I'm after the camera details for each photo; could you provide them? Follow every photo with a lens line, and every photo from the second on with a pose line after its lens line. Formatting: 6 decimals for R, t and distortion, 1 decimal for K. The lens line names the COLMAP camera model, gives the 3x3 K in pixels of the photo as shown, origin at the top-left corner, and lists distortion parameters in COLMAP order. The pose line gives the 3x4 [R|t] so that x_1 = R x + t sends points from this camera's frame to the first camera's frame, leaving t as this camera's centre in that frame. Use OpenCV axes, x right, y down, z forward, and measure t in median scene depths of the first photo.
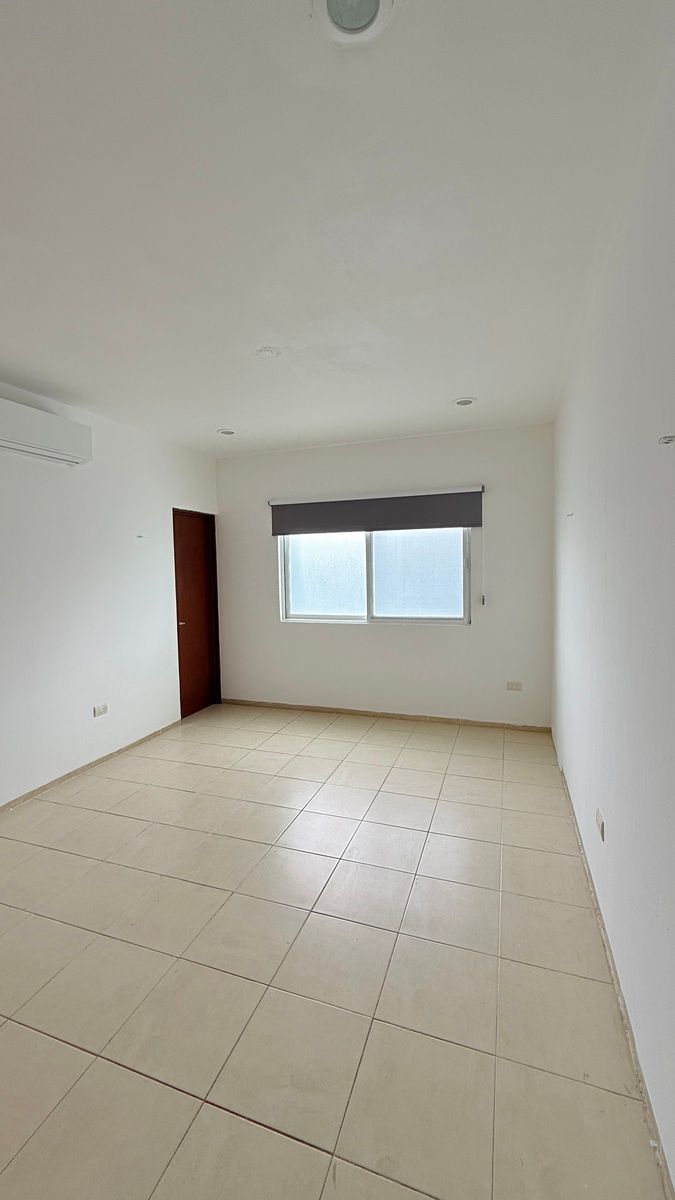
lens RADIAL K [[475.8, 0, 338.3], [0, 475.8, 600.6], [0, 0, 1]] dist [-0.000532, 0.000002]
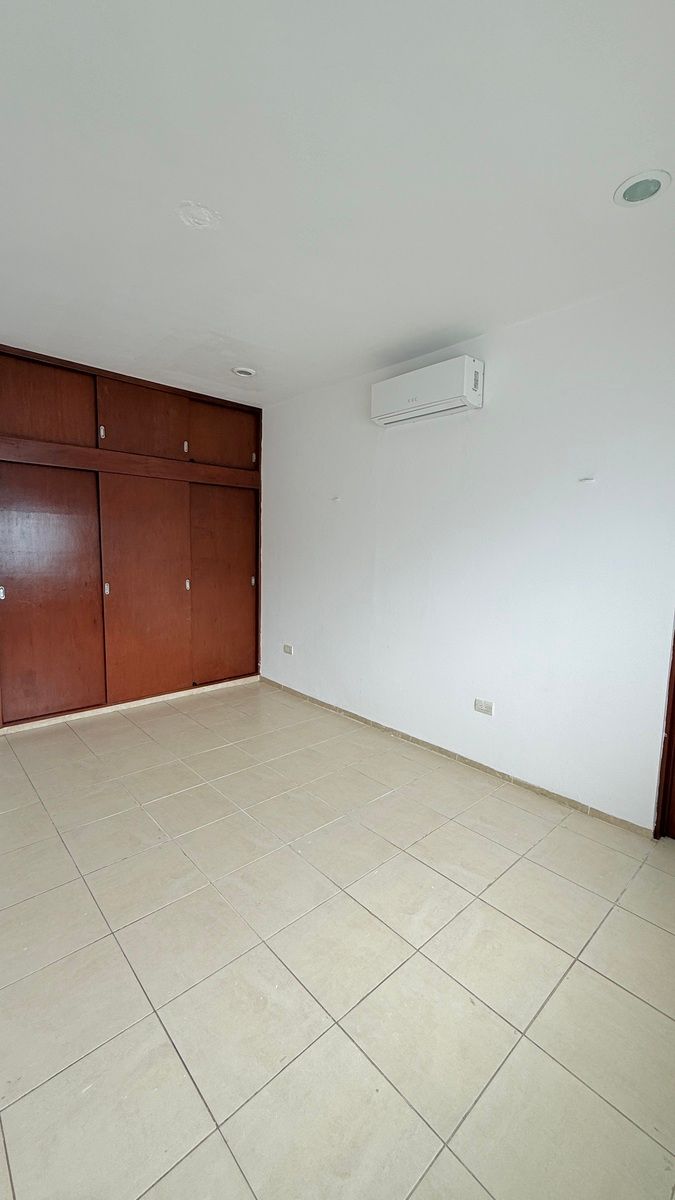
lens RADIAL K [[475.8, 0, 337.6], [0, 475.8, 597.9], [0, 0, 1]] dist [-0.000532, 0.000002]
pose [[-0.474641, 0.107239, -0.873622, 0.303785], [-0.076462, 0.983774, 0.162302, -0.064850], [0.876852, 0.143835, -0.458740, 1.115476]]
